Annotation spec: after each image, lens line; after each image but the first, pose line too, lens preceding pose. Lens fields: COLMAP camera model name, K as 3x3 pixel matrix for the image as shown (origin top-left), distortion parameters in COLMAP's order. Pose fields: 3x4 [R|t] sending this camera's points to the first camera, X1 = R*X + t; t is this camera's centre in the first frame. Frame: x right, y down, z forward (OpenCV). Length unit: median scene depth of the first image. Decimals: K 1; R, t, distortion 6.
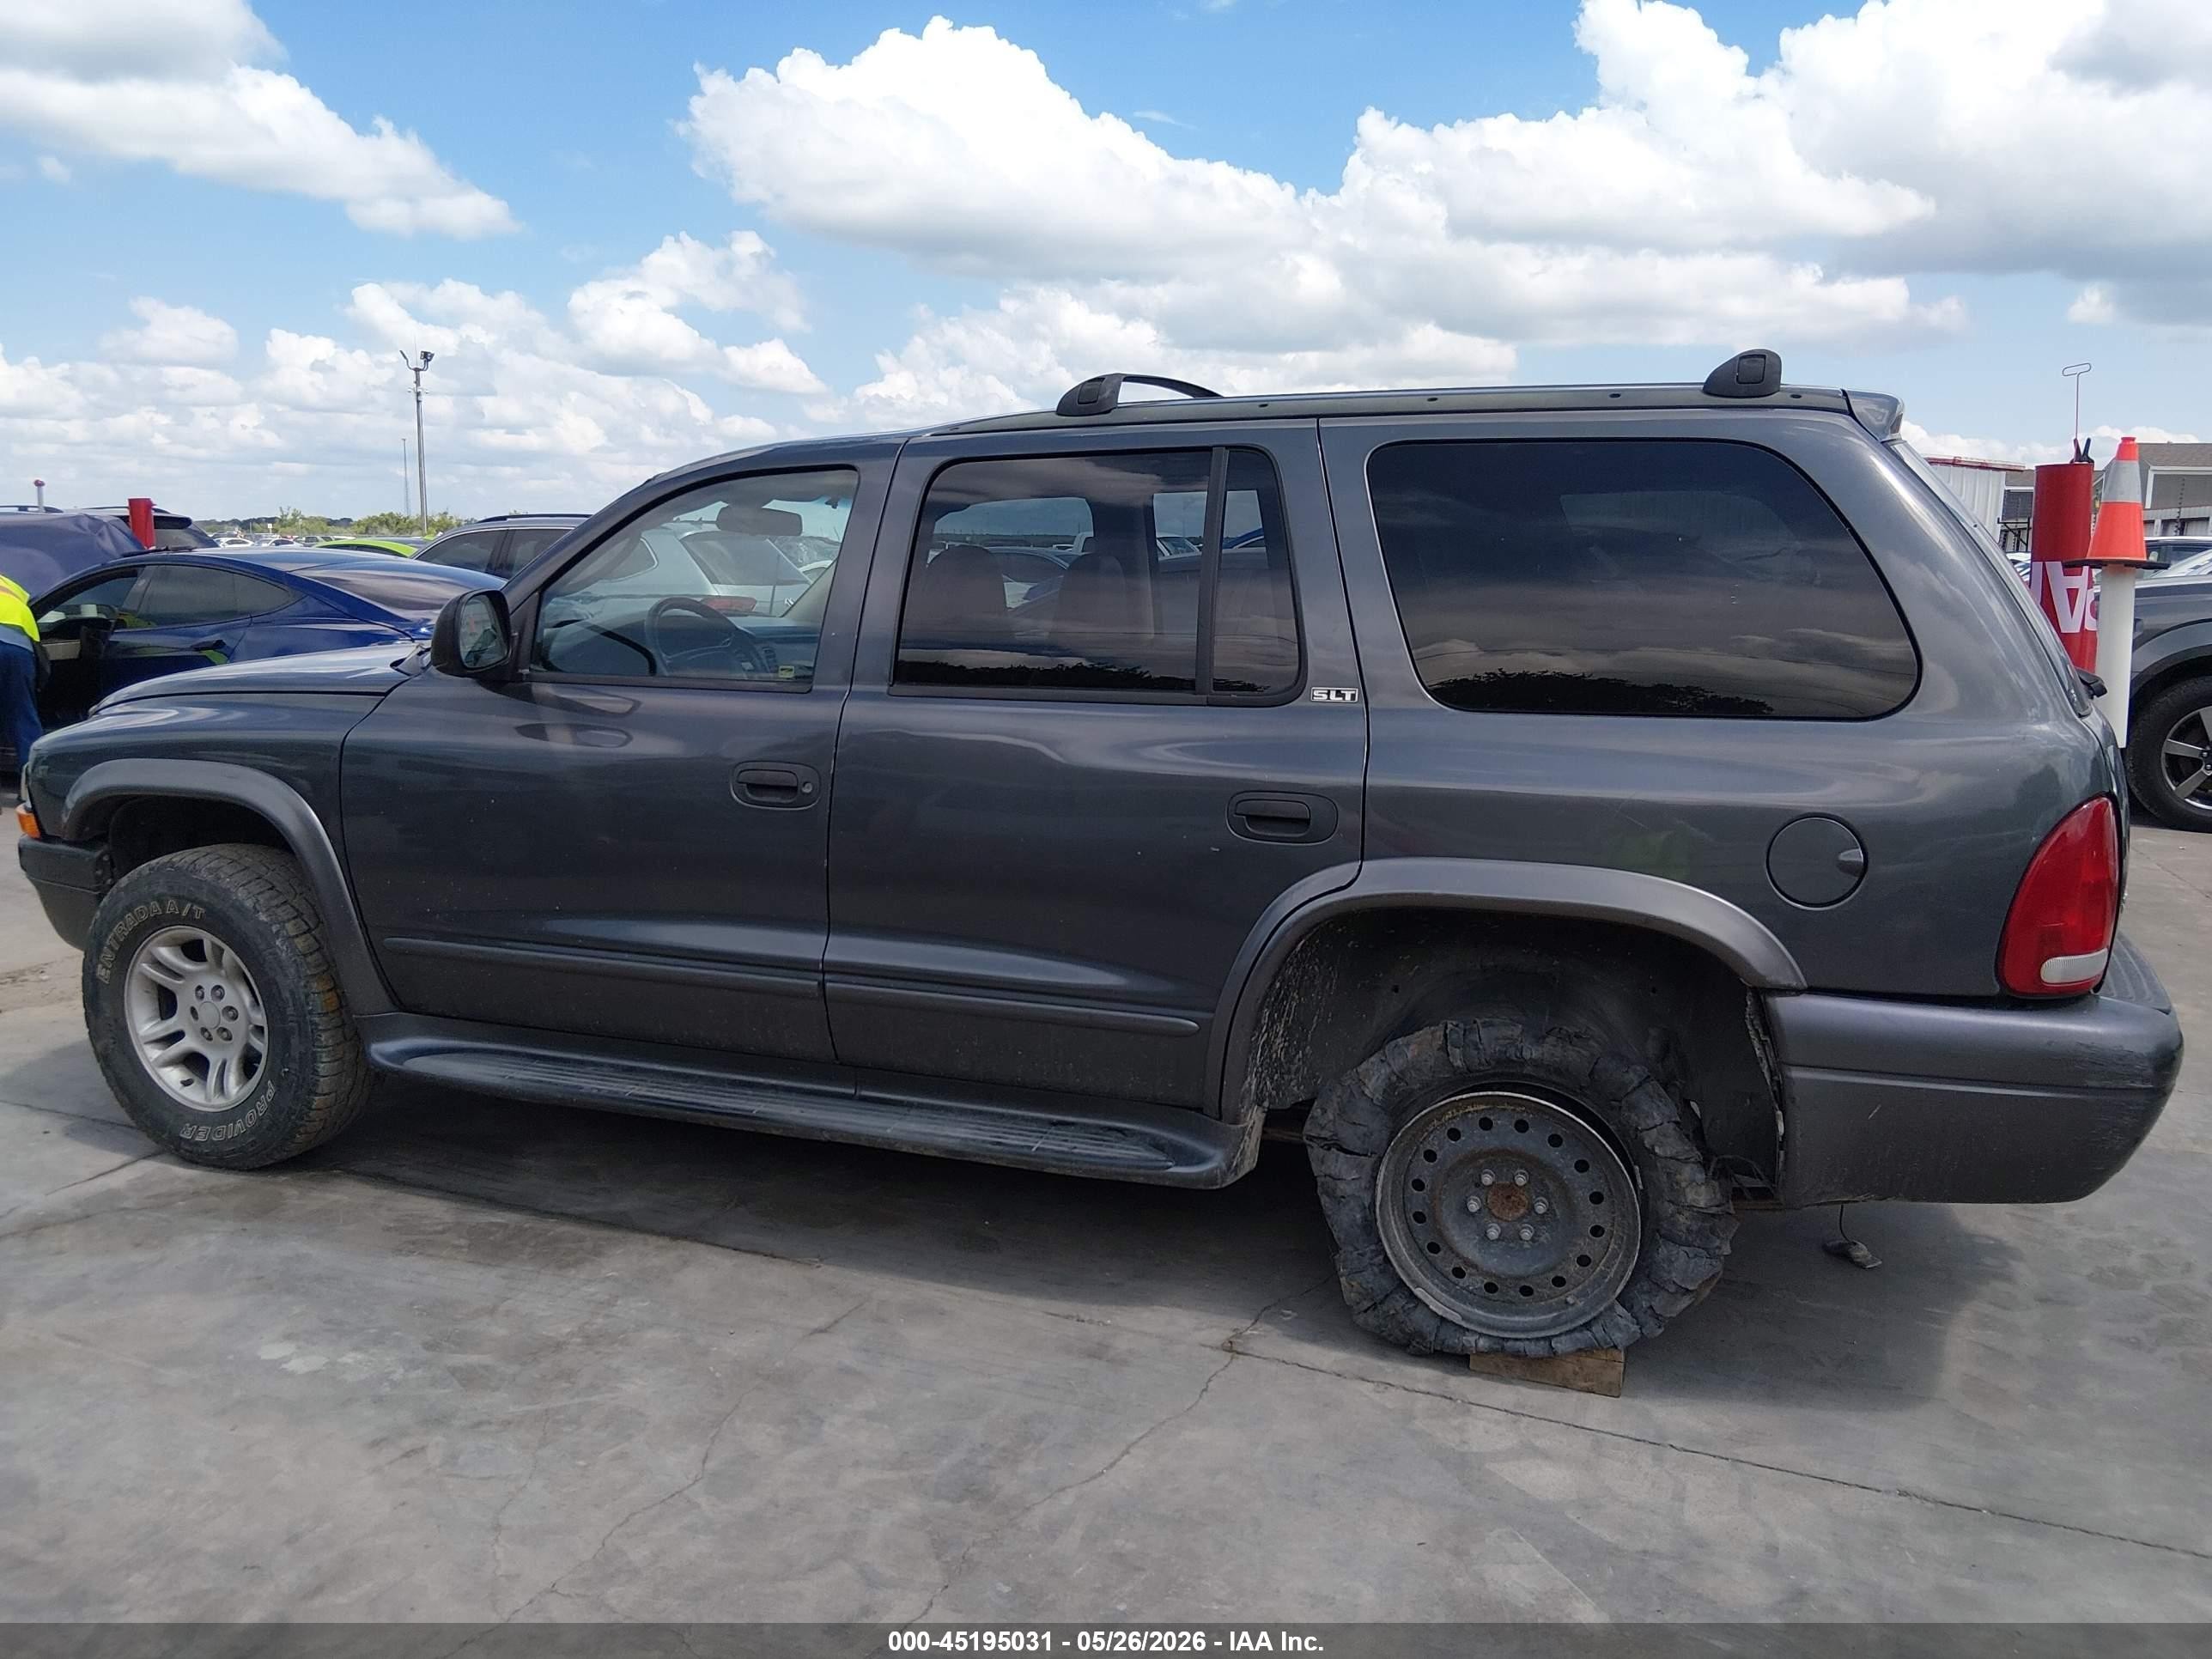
lens RADIAL K [[1673.9, 0, 1101.2], [0, 1673.9, 796.8], [0, 0, 1]] dist [0.065575, -0.125988]
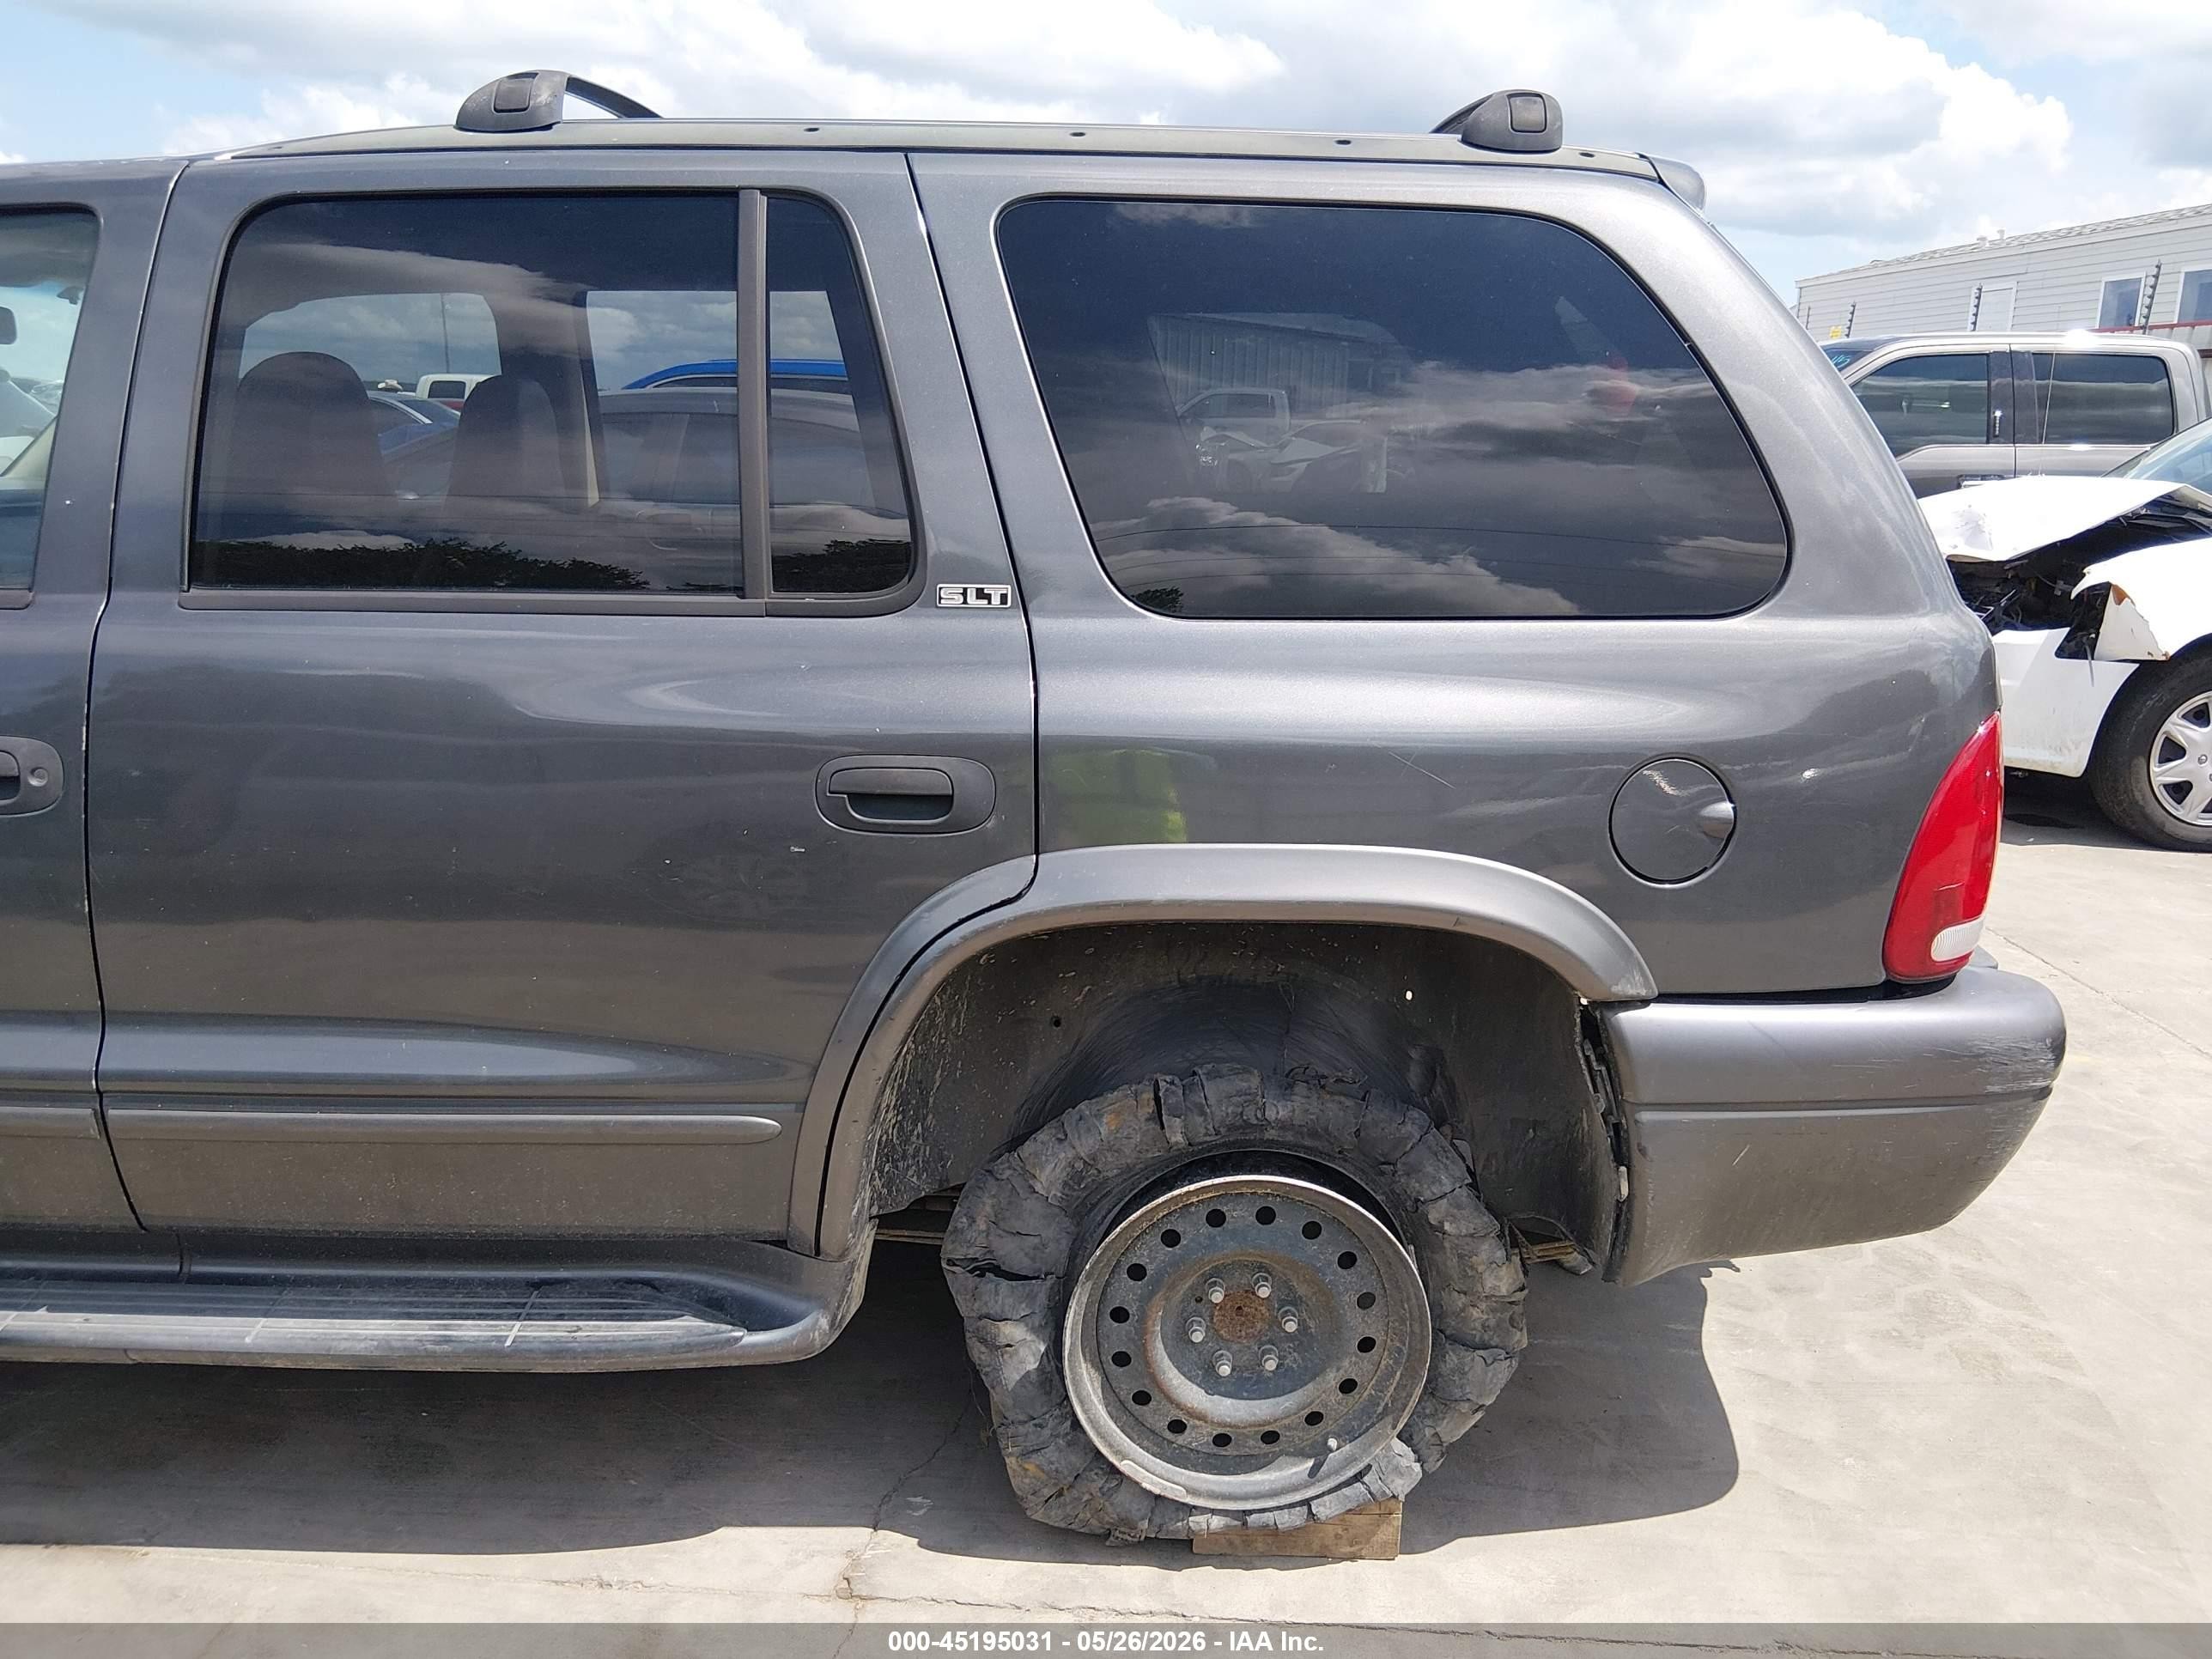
lens RADIAL K [[1673.9, 0, 1106.9], [0, 1673.9, 789.9], [0, 0, 1]] dist [0.065575, -0.125988]
pose [[0.934558, -0.064089, 0.349991, -0.041180], [0.037665, 0.995937, 0.081798, -0.037075], [-0.353811, -0.063262, 0.933175, 0.375839]]
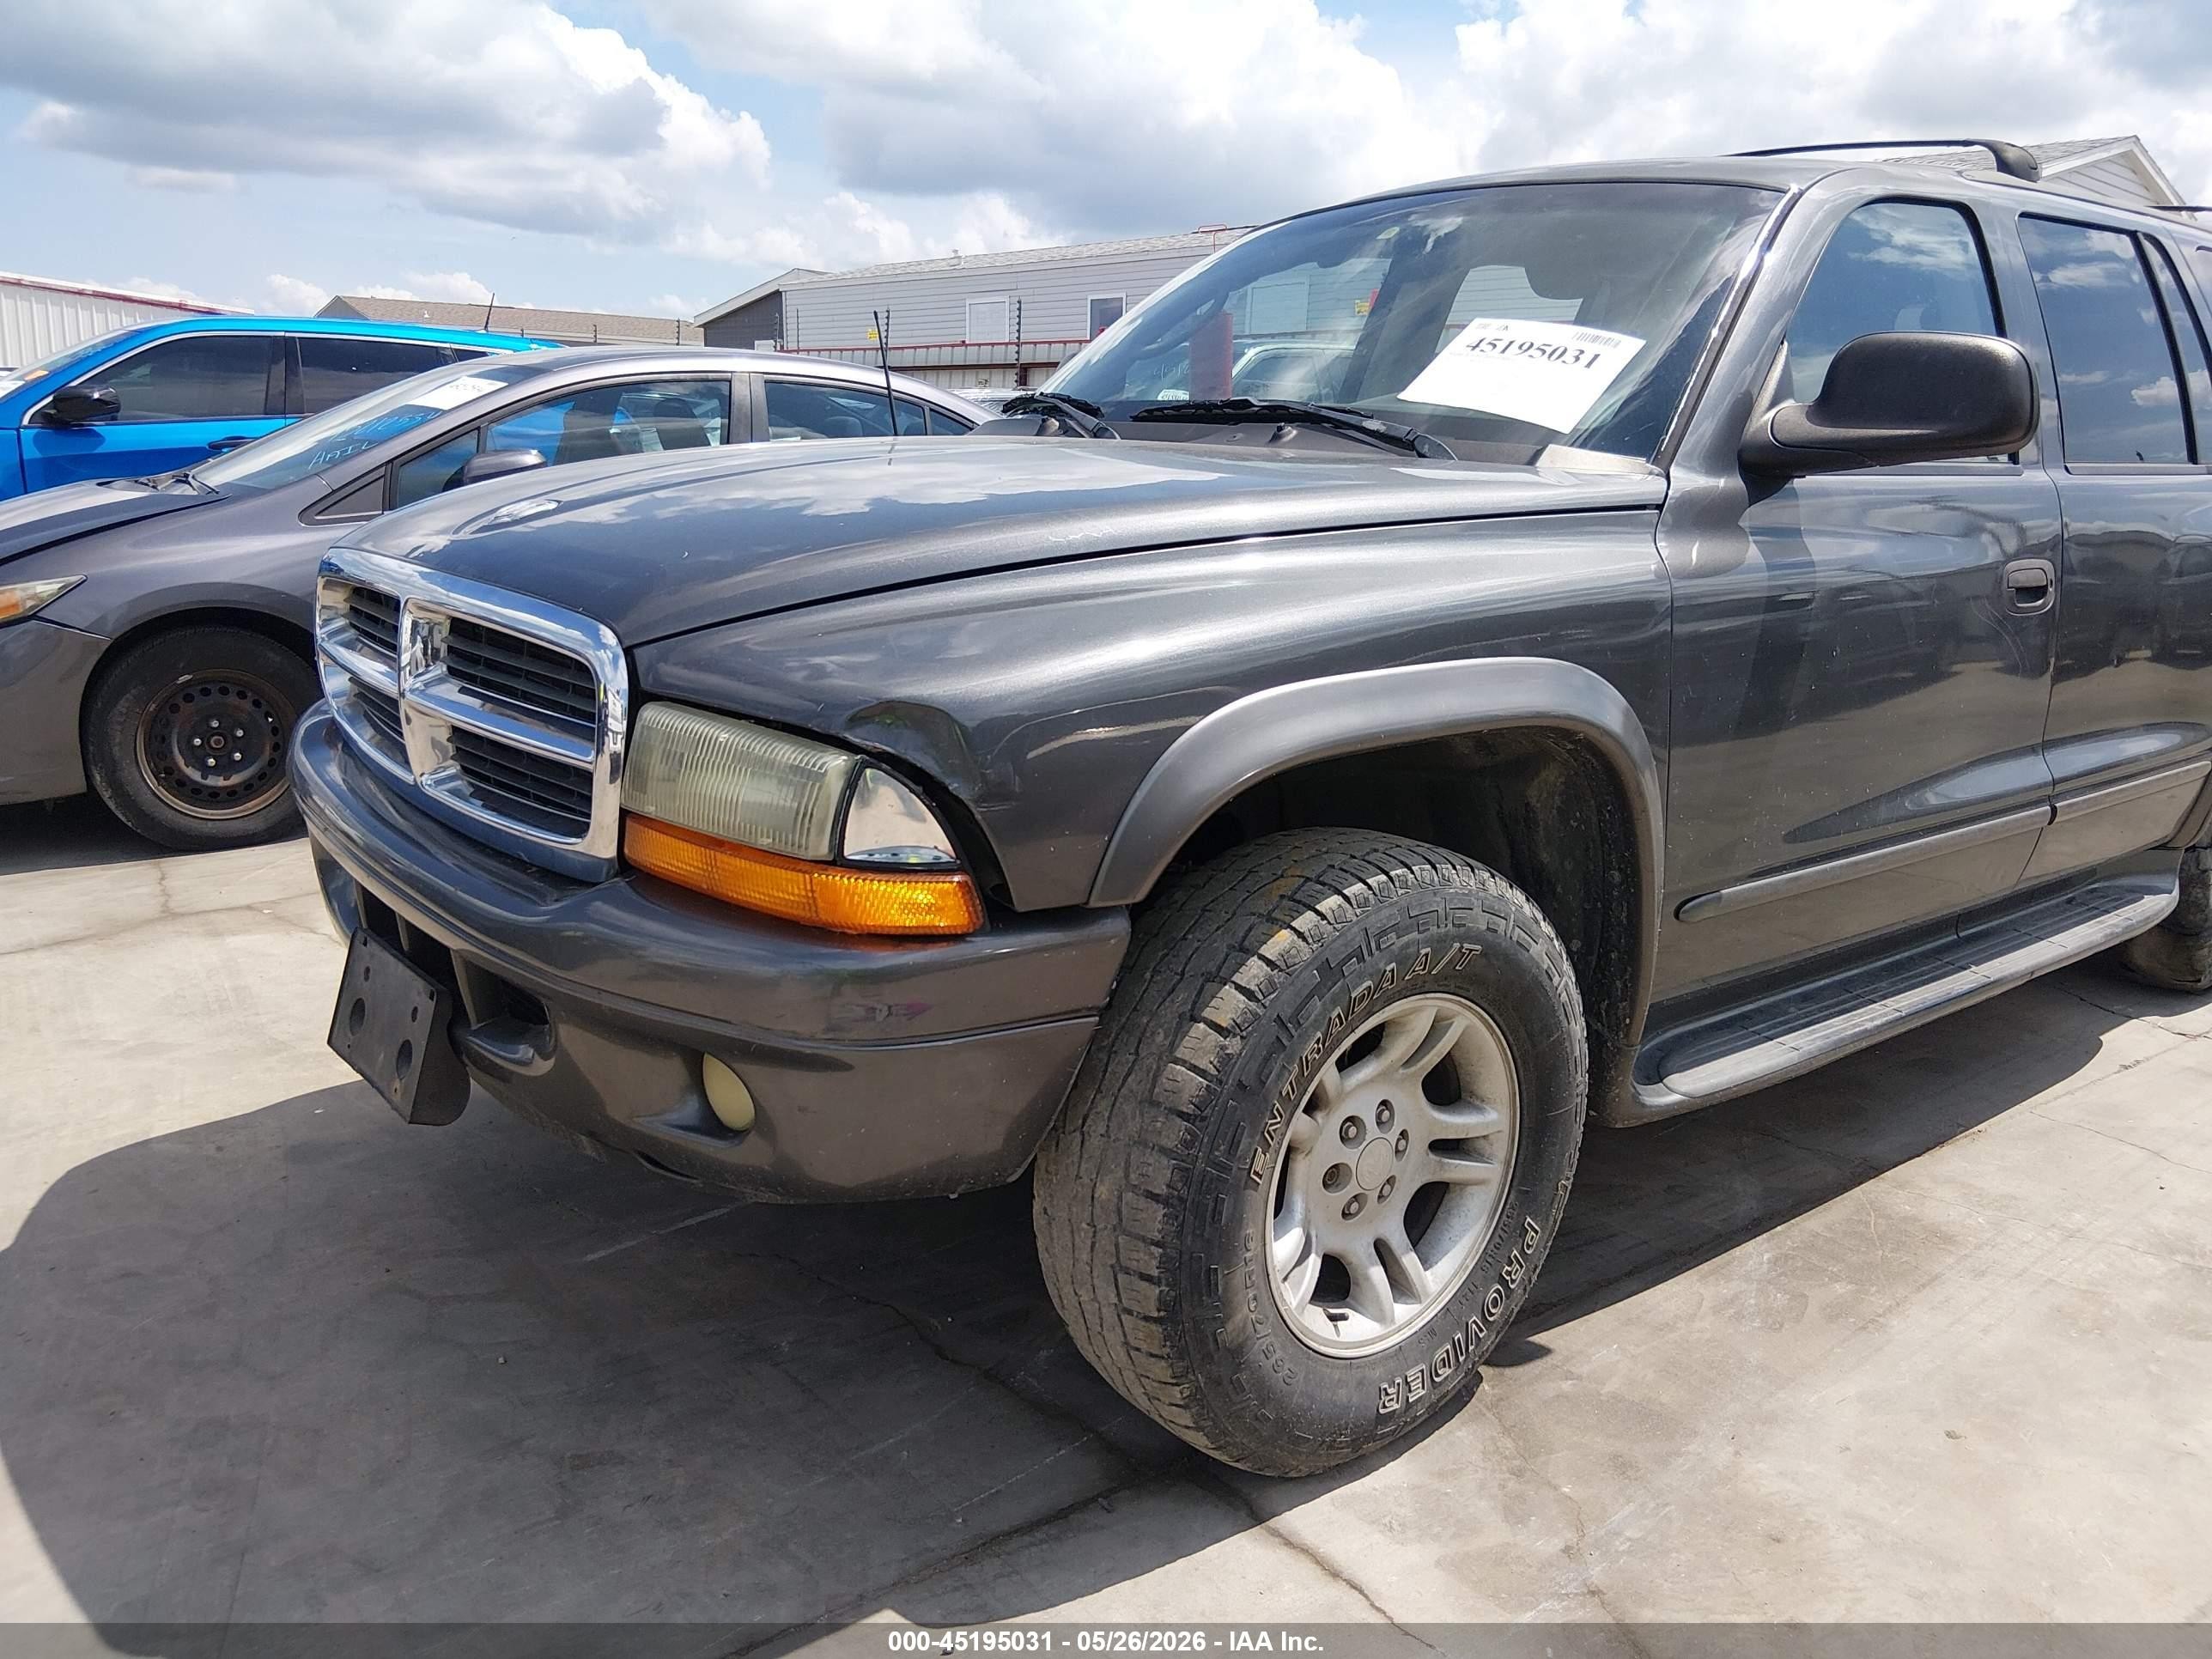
lens RADIAL K [[1673.9, 0, 1091.3], [0, 1673.9, 820.3], [0, 0, 1]] dist [0.065575, -0.125988]
pose [[0.507190, -0.177779, 0.843299, -1.296910], [0.108440, 0.983881, 0.142196, -0.069908], [-0.854985, 0.019327, 0.518293, 1.070185]]
